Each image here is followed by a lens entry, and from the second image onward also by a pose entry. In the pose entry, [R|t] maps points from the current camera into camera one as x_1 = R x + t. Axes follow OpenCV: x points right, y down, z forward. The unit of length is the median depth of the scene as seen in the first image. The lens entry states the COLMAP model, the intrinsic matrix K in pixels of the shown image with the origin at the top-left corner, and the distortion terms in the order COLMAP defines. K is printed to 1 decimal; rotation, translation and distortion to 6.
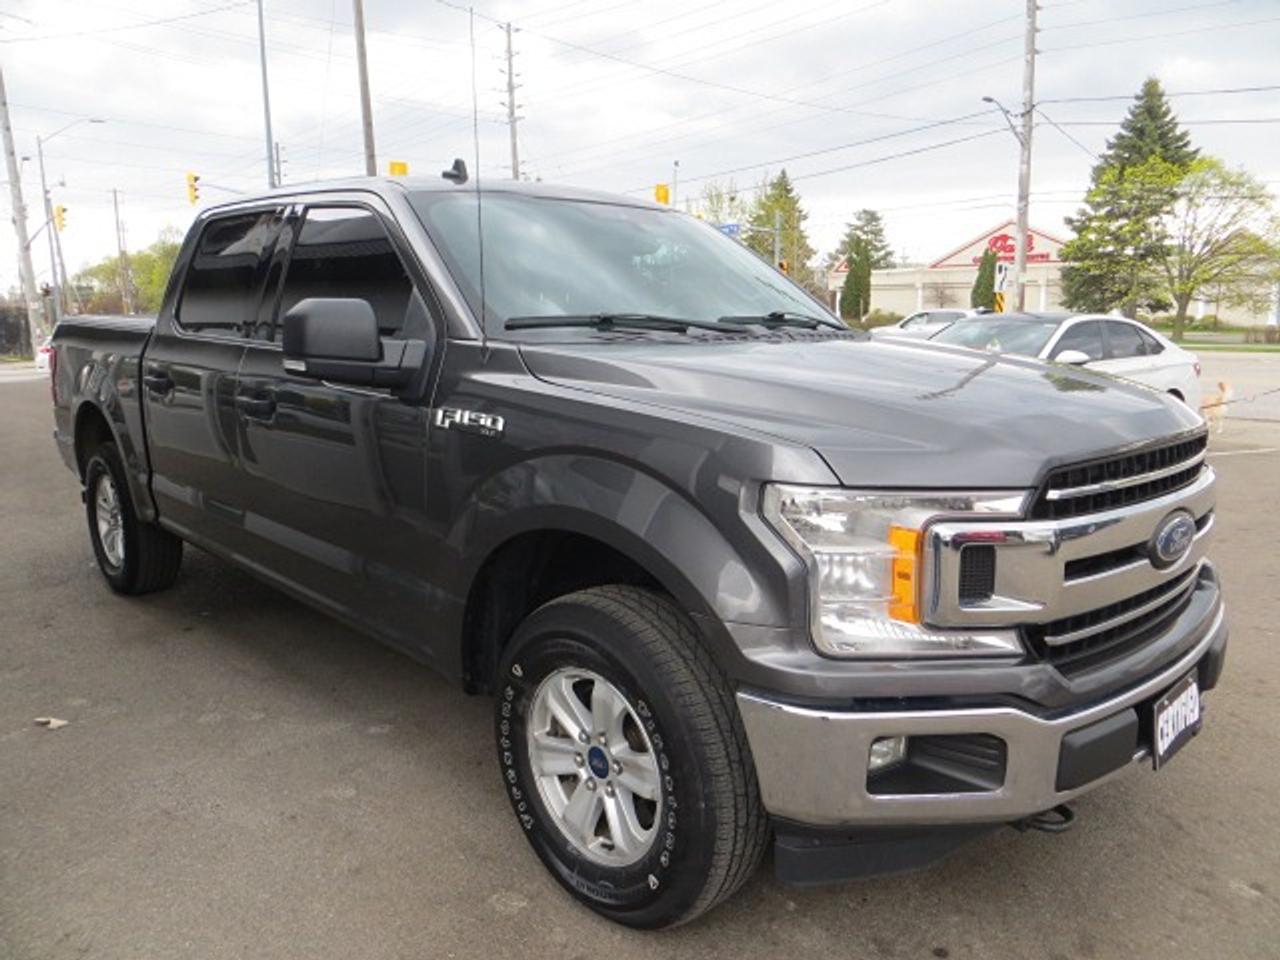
lens RADIAL K [[953.4, 0, 640.0], [0, 953.4, 480.0], [0, 0, 1]] dist [-0.015382, -0.003158]
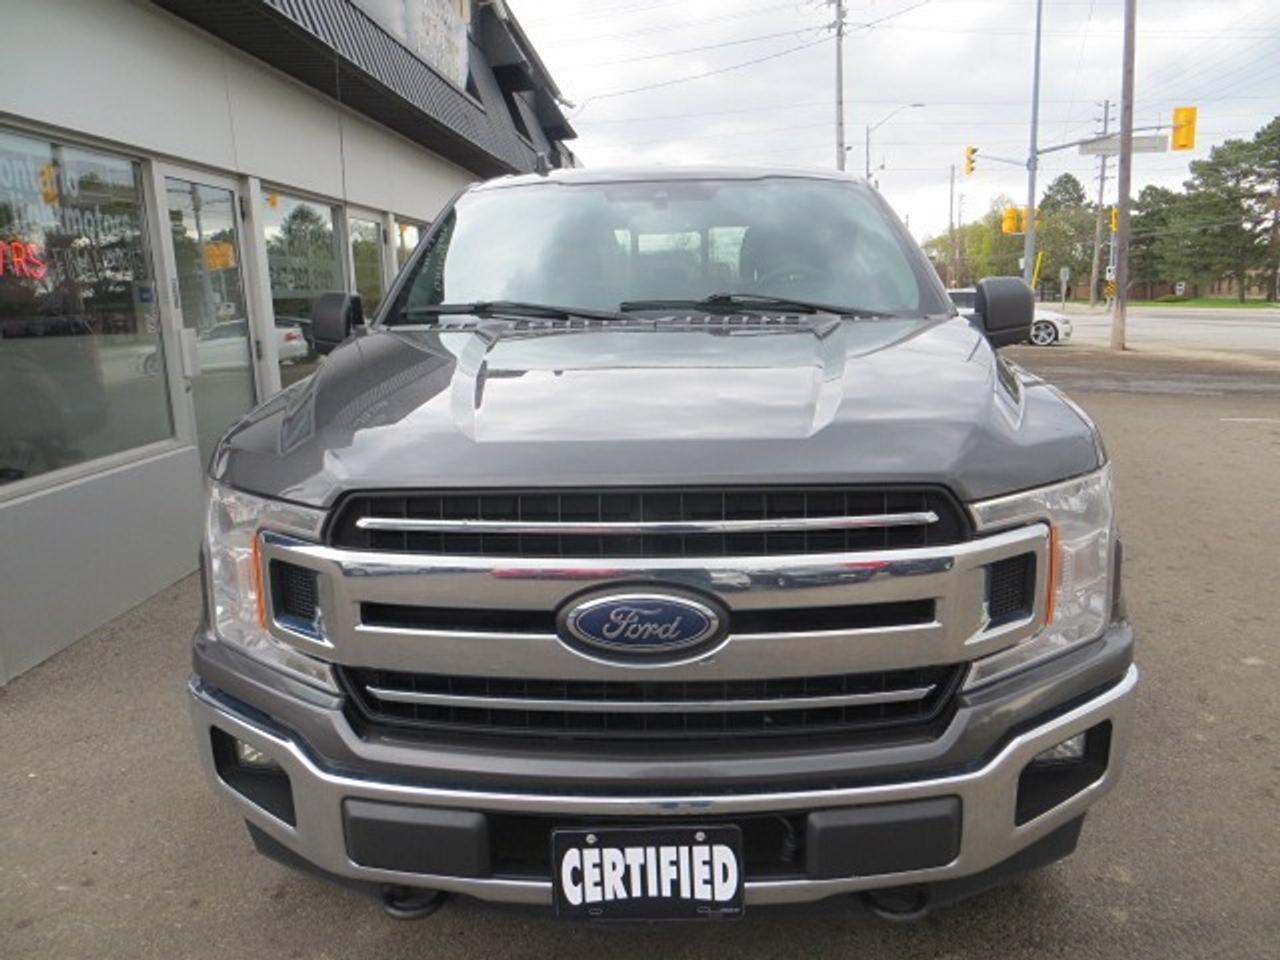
lens RADIAL K [[953.4, 0, 640.0], [0, 953.4, 480.0], [0, 0, 1]] dist [-0.015382, -0.003158]
pose [[0.690781, 0.124039, -0.712346, 0.735374], [-0.099367, 0.992114, 0.076396, -0.068594], [0.716204, 0.018011, 0.697659, 0.351803]]
